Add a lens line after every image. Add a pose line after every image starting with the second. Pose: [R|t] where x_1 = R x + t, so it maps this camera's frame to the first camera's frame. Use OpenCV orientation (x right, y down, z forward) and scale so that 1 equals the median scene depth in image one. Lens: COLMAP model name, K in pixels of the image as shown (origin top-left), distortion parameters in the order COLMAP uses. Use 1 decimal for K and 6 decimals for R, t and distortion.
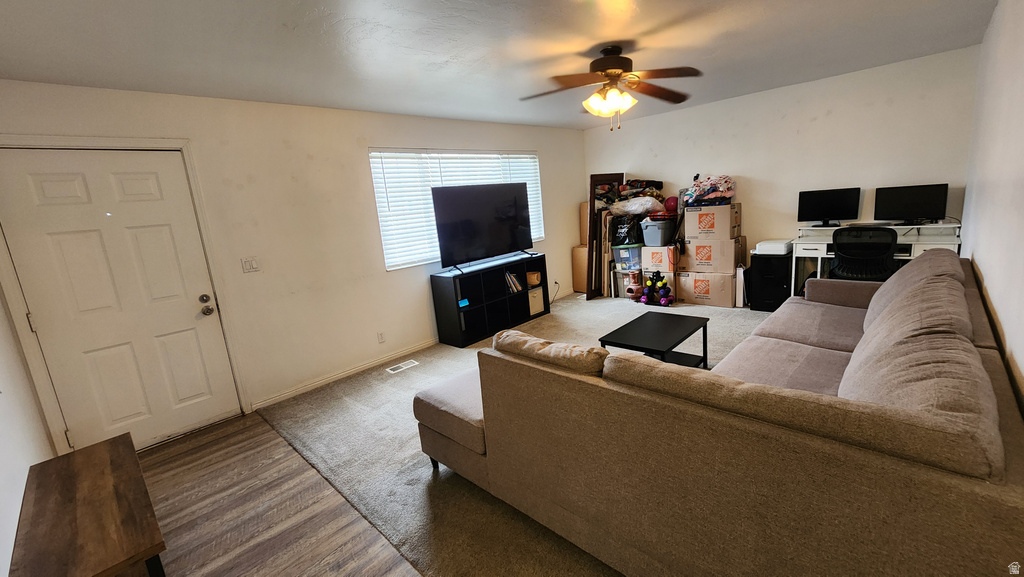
lens RADIAL K [[424.4, 0, 515.1], [0, 424.4, 285.0], [0, 0, 1]] dist [-0.002880, 0.000697]
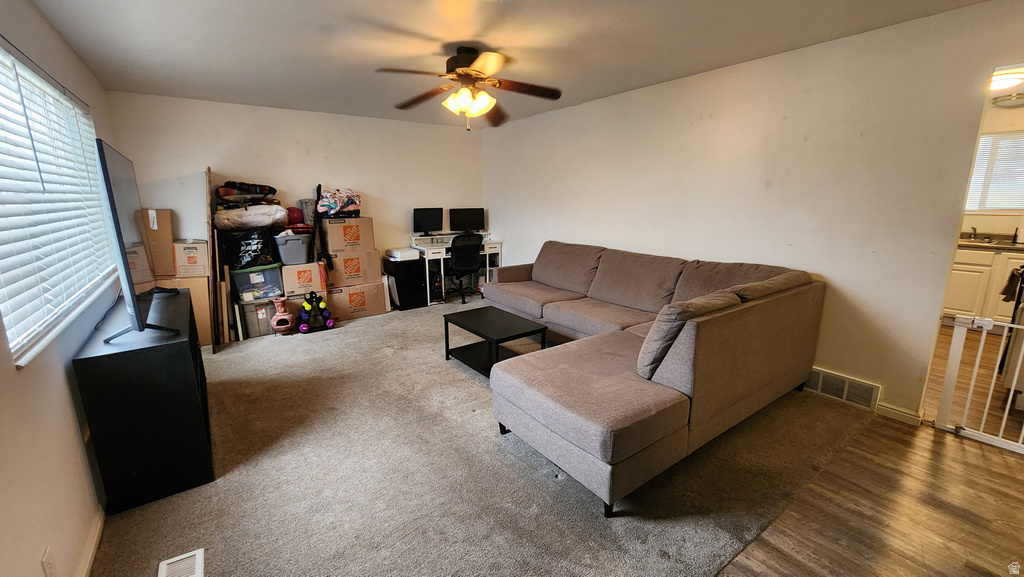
lens RADIAL K [[424.4, 0, 515.1], [0, 424.4, 285.0], [0, 0, 1]] dist [-0.002880, 0.000697]
pose [[0.166842, -0.114634, 0.979297, -0.447597], [0.184623, 0.979283, 0.083179, -0.042721], [-0.968544, 0.166923, 0.184549, 0.451302]]
